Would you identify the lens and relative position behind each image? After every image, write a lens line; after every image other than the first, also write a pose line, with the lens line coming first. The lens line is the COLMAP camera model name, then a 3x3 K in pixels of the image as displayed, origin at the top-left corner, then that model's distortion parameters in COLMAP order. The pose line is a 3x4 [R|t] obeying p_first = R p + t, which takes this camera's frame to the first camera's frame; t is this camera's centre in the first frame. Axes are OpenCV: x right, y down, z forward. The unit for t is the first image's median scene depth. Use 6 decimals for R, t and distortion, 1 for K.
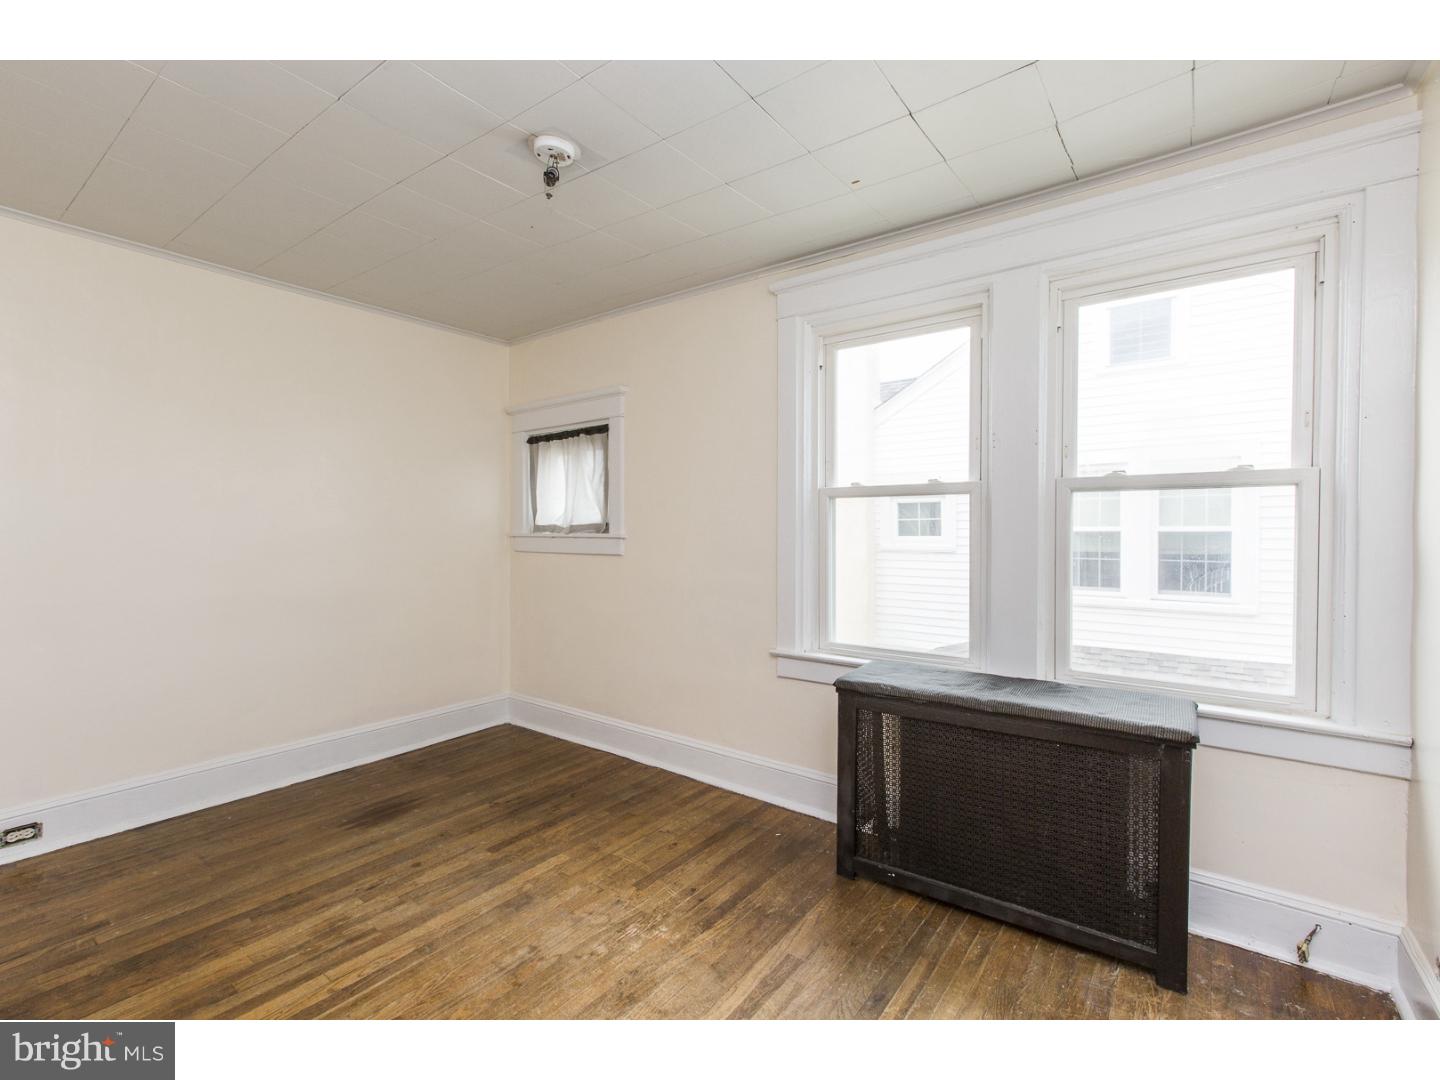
lens RADIAL K [[644.6, 0, 732.7], [0, 644.6, 535.6], [0, 0, 1]] dist [-0.000237, -0.000202]
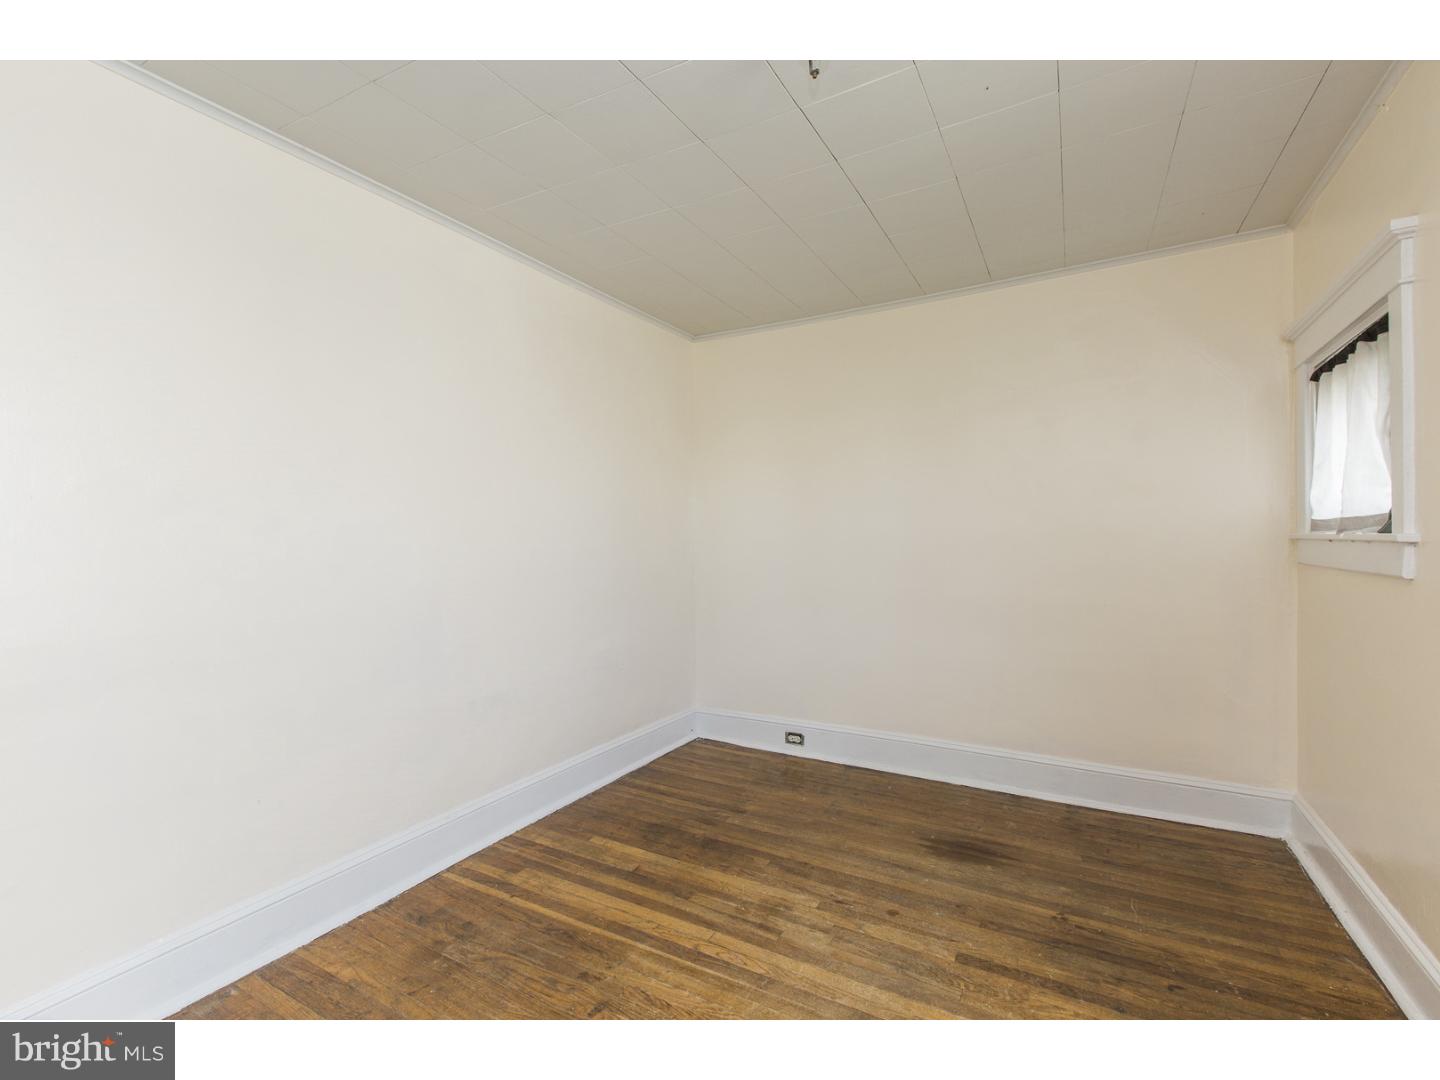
lens RADIAL K [[644.6, 0, 721.6], [0, 644.6, 536.4], [0, 0, 1]] dist [-0.000237, -0.000202]
pose [[0.105907, -0.000480, -0.994376, 0.334713], [-0.001203, 0.999999, -0.000611, -0.000899], [0.994375, 0.001261, 0.105906, 0.631787]]
